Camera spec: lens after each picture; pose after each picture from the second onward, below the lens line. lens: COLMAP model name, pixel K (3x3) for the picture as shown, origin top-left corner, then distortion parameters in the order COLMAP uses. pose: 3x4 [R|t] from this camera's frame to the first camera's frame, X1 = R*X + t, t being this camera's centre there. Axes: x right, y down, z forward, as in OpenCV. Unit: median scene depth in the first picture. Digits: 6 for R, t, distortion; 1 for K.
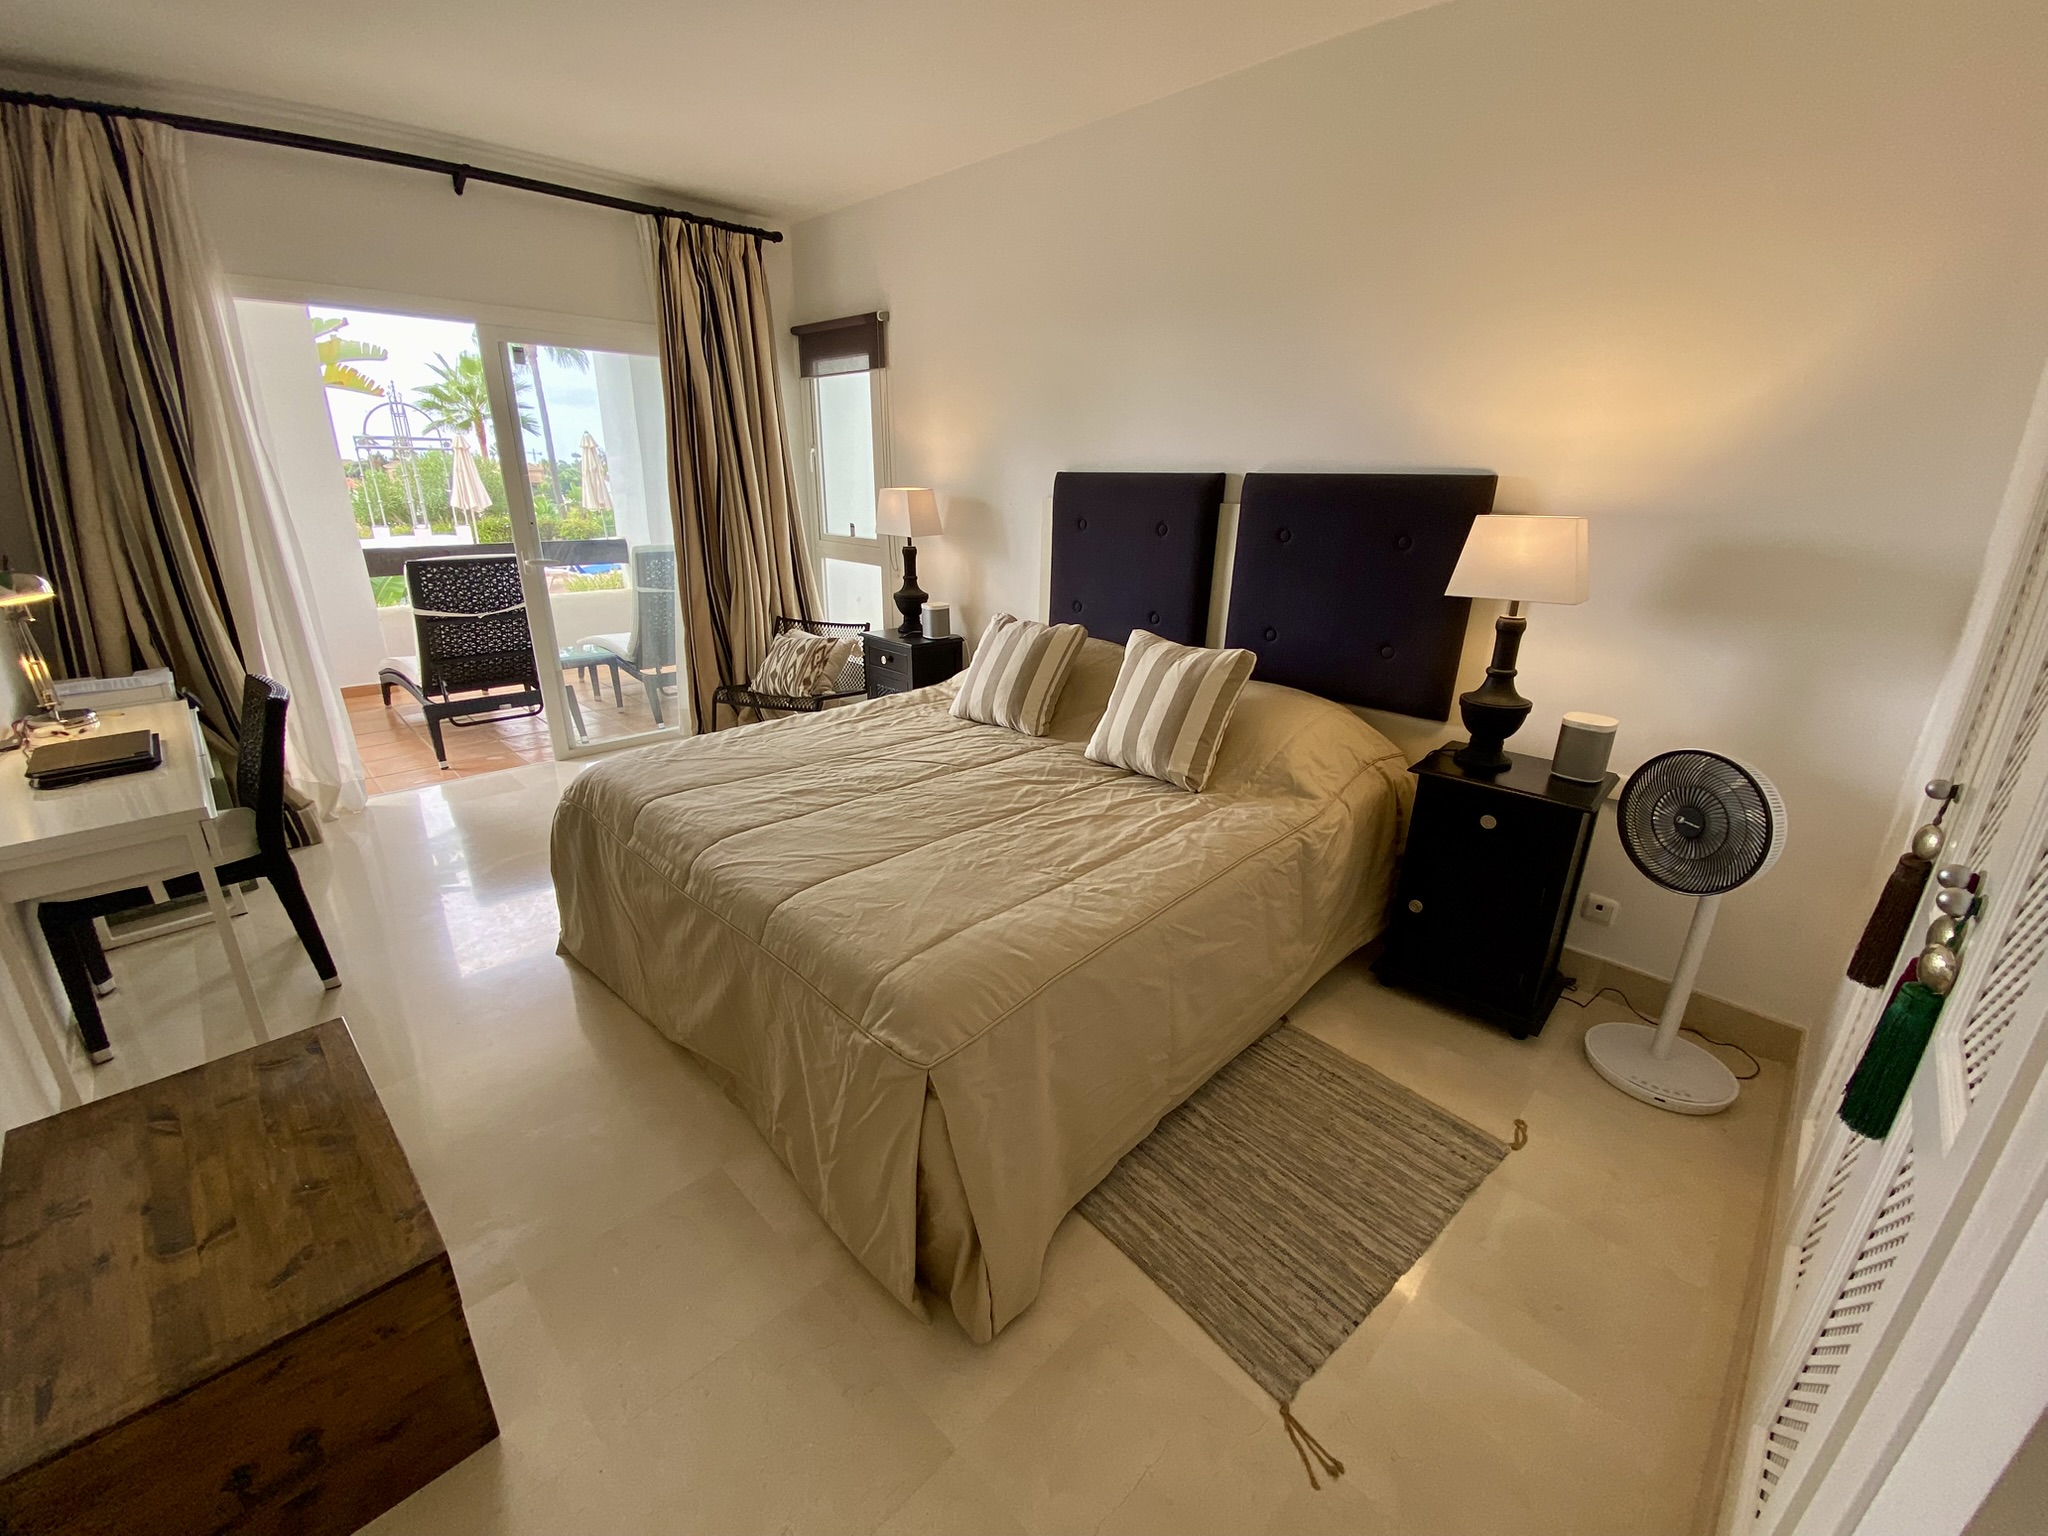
lens RADIAL K [[843.6, 0, 1018.1], [0, 843.6, 734.9], [0, 0, 1]] dist [0.000339, -0.015303]
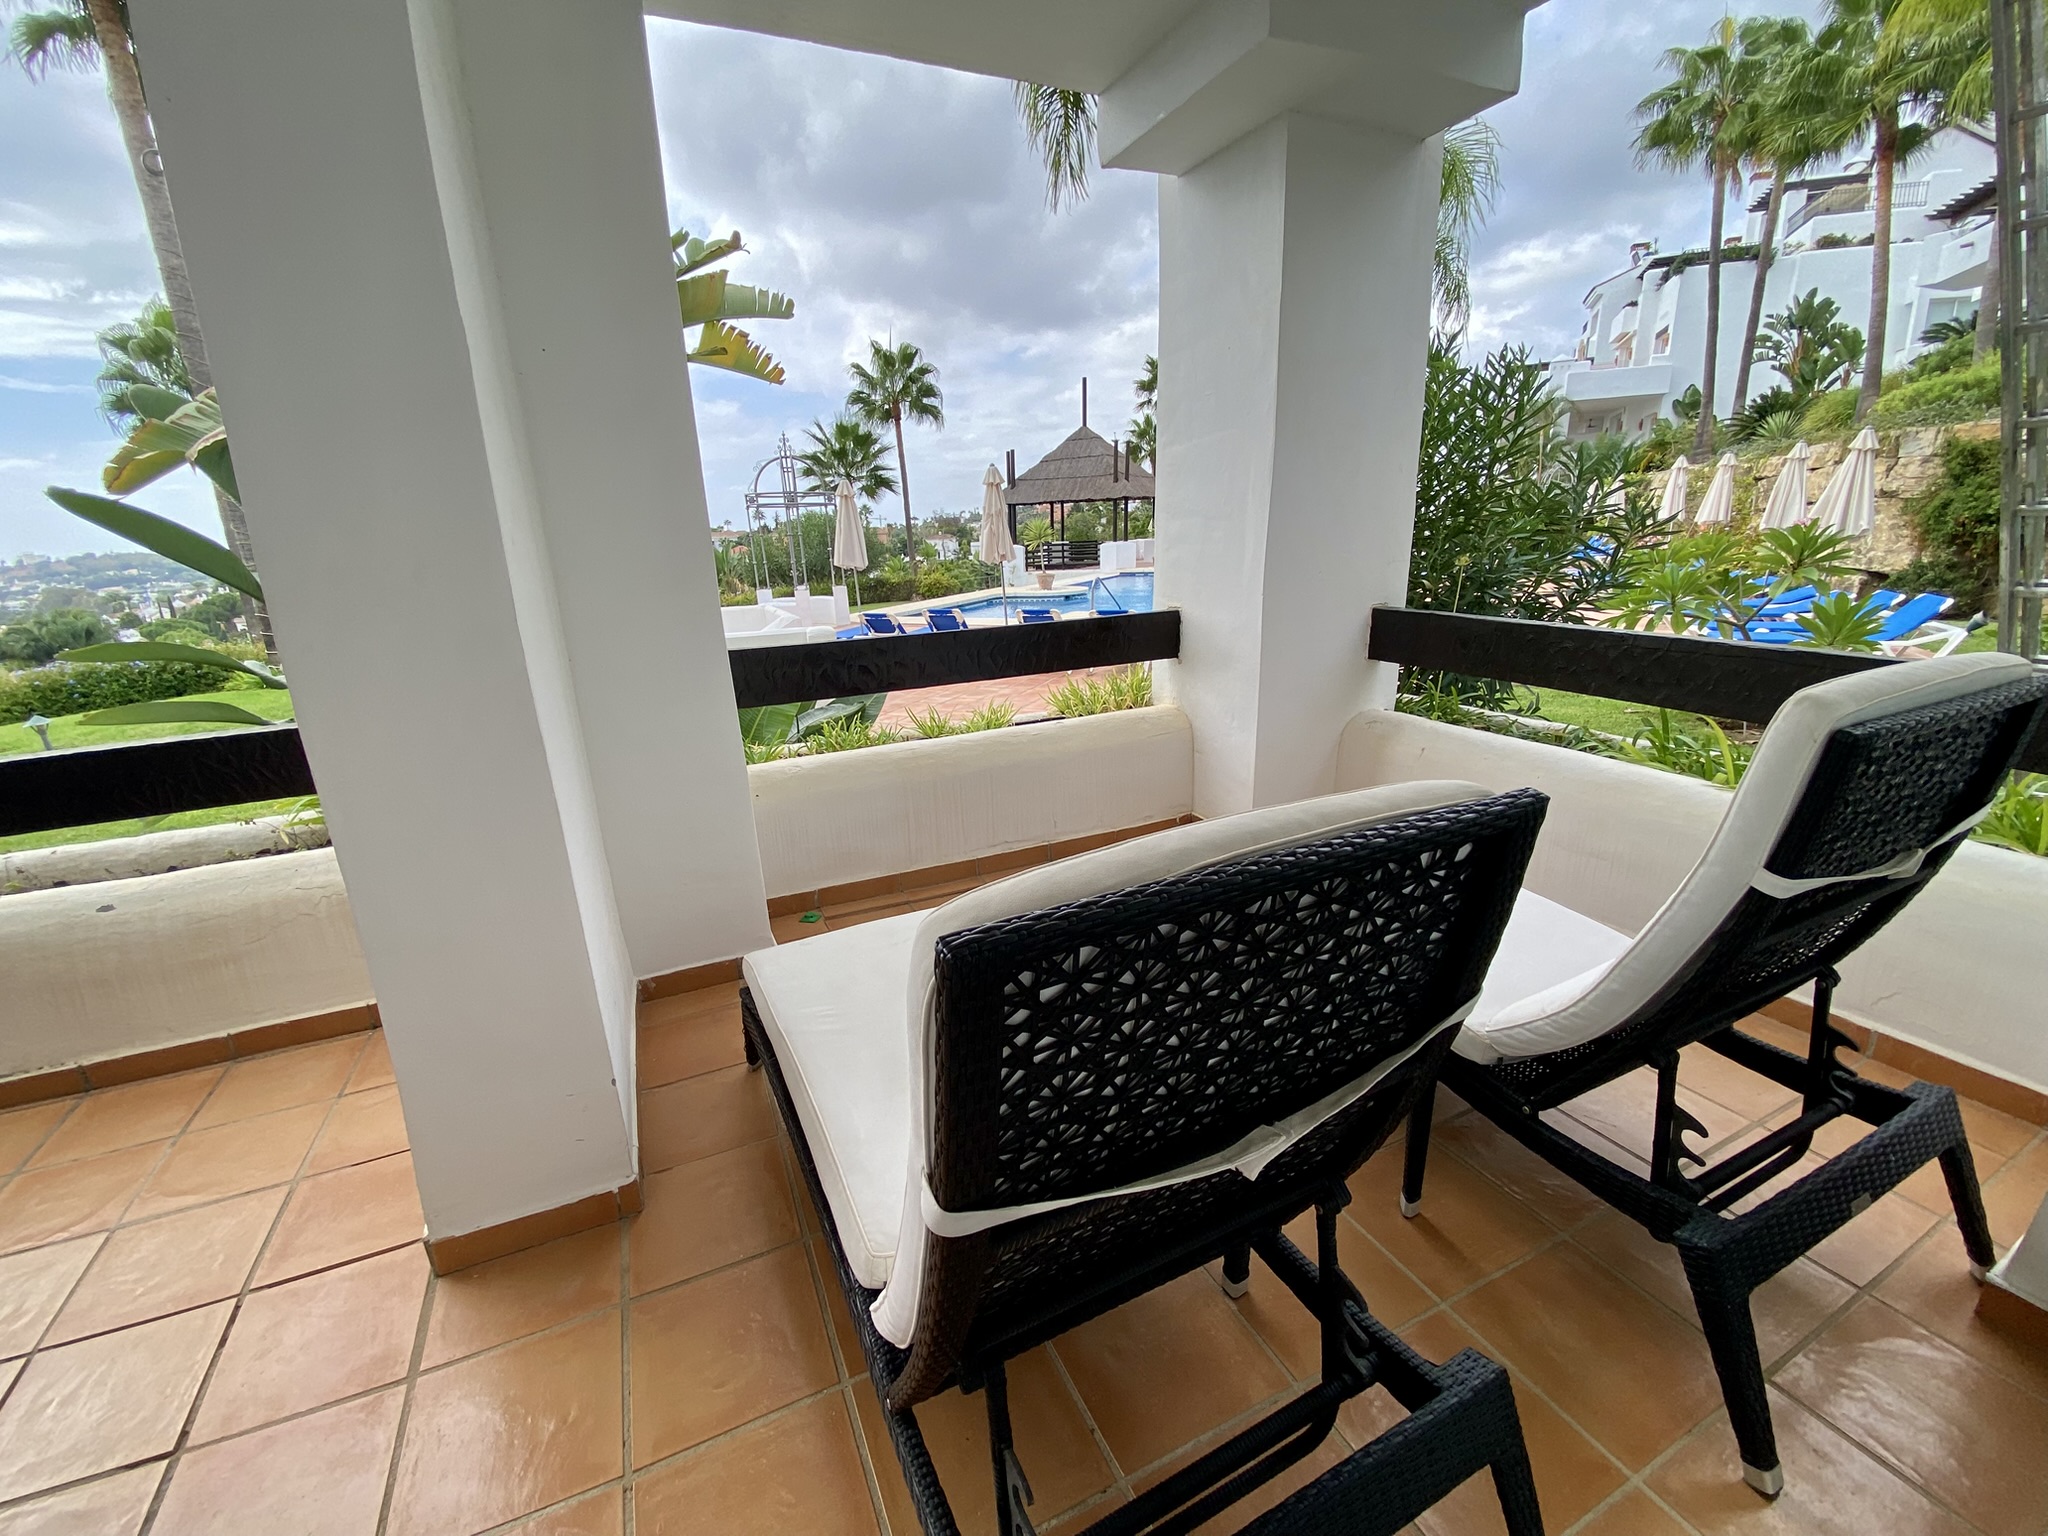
lens RADIAL K [[814.5, 0, 985.2], [0, 814.5, 778.2], [0, 0, 1]] dist [0.003980, -0.013423]
pose [[0.929634, 0.065992, -0.362526, -0.171376], [-0.066052, 0.997741, 0.012245, -0.058744], [0.362515, 0.012562, 0.931893, 0.223628]]
